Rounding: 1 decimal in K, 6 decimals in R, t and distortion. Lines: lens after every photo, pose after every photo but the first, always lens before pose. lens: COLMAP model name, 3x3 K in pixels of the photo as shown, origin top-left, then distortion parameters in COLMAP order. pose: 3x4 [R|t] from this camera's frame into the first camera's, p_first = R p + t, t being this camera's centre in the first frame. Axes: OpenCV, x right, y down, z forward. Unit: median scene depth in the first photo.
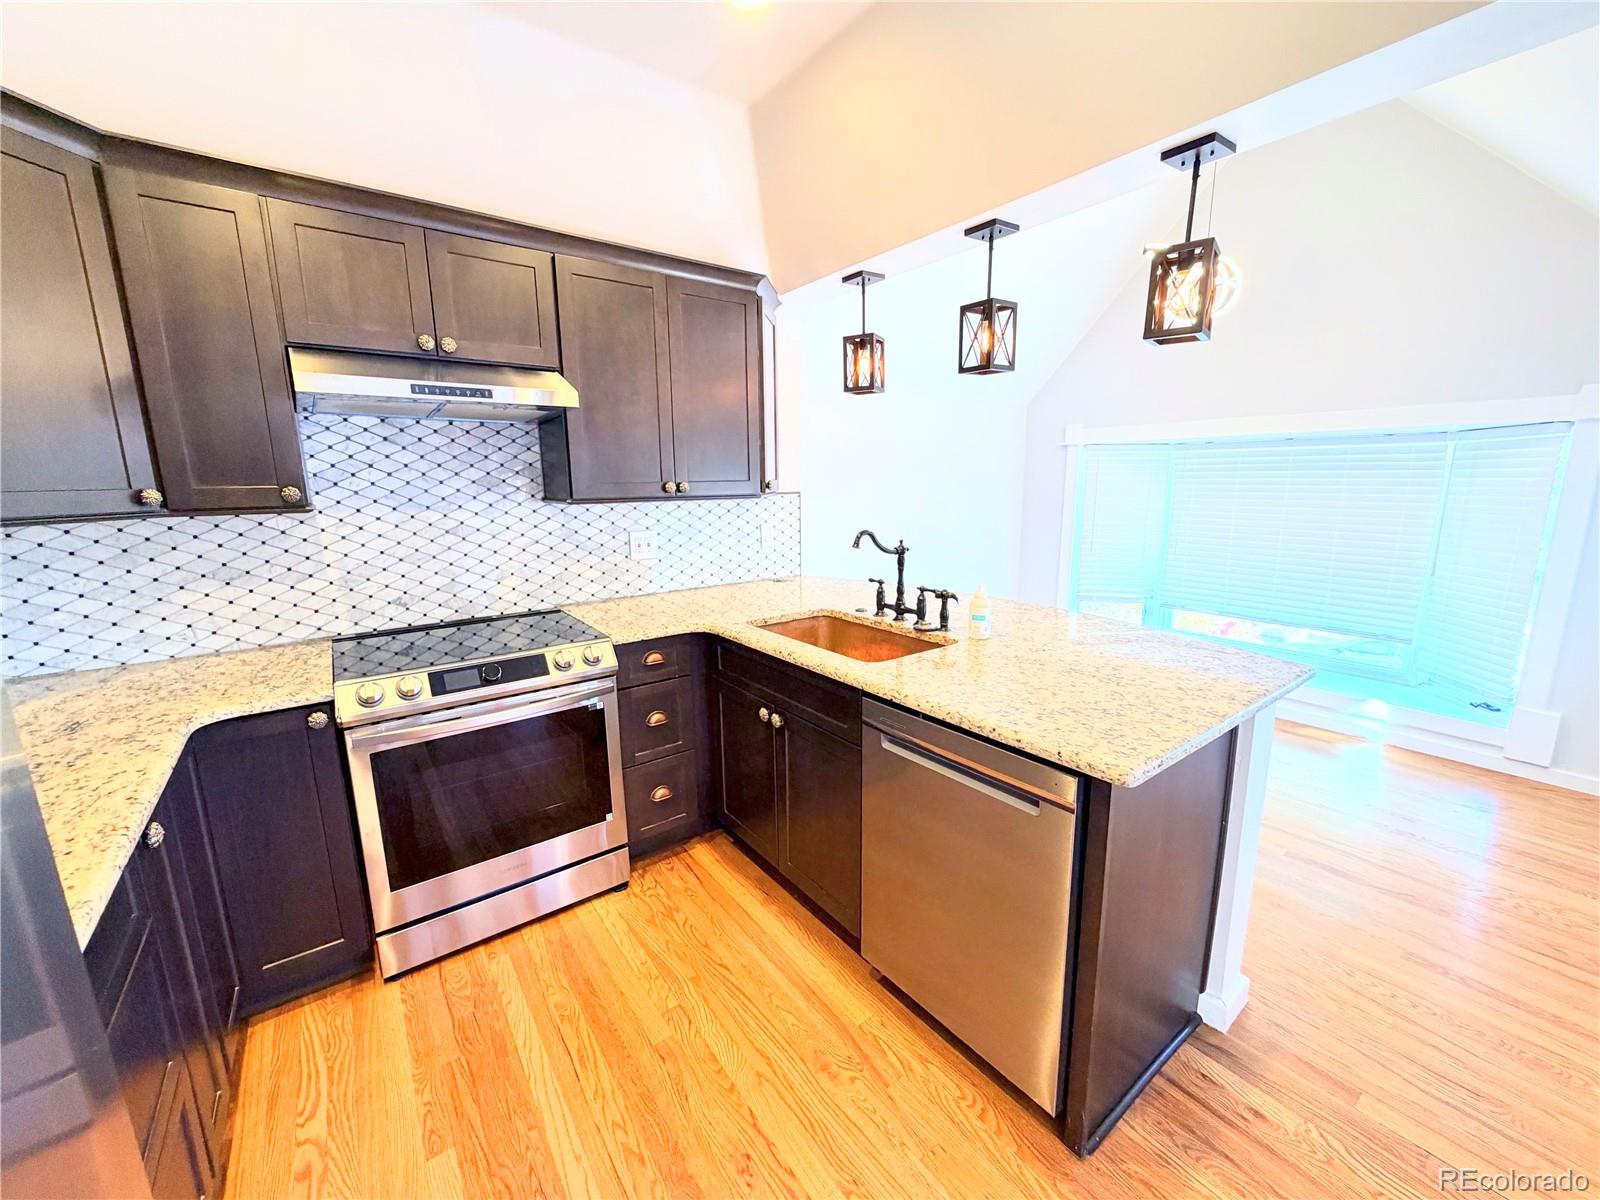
lens RADIAL K [[636.9, 0, 797.4], [0, 636.9, 599.0], [0, 0, 1]] dist [-0.001414, -0.001042]
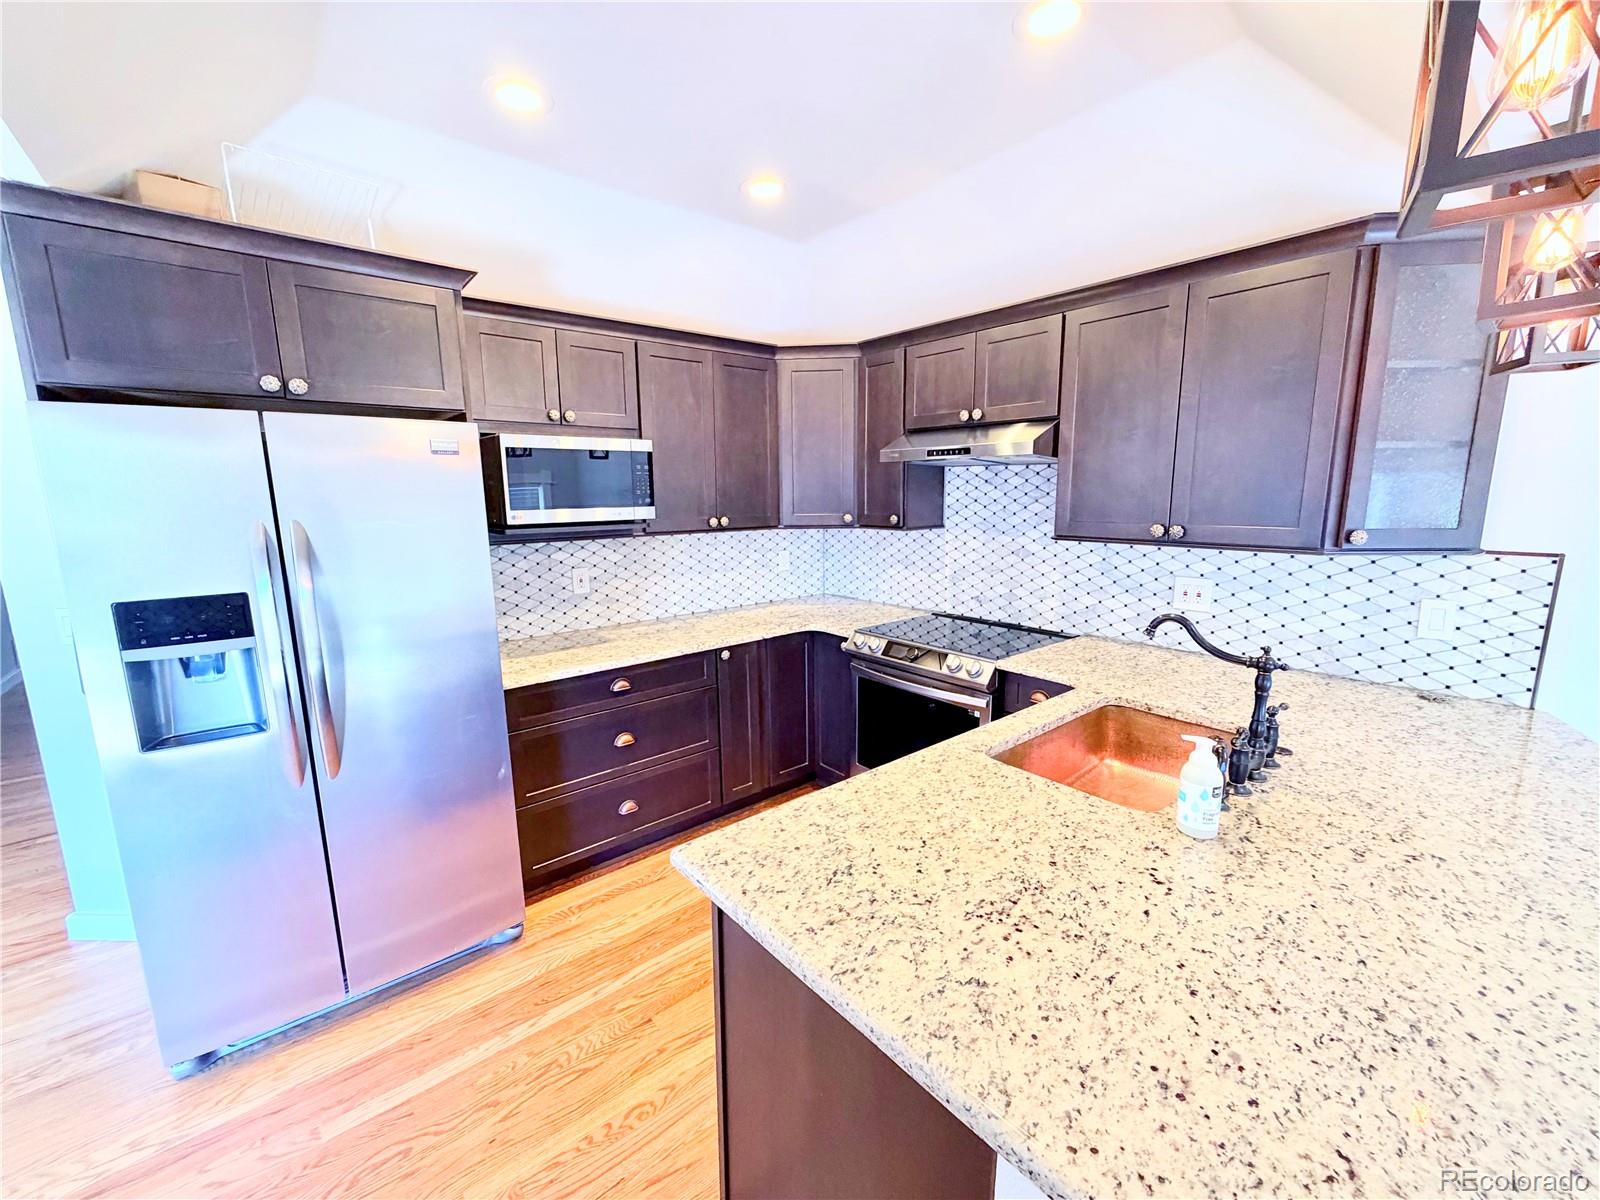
lens RADIAL K [[636.9, 0, 791.0], [0, 636.9, 598.0], [0, 0, 1]] dist [-0.001414, -0.001042]
pose [[0.047697, 0.177069, -0.983042, 0.760341], [-0.180498, 0.969488, 0.165870, -0.164896], [0.982418, 0.169526, 0.078203, 0.539570]]
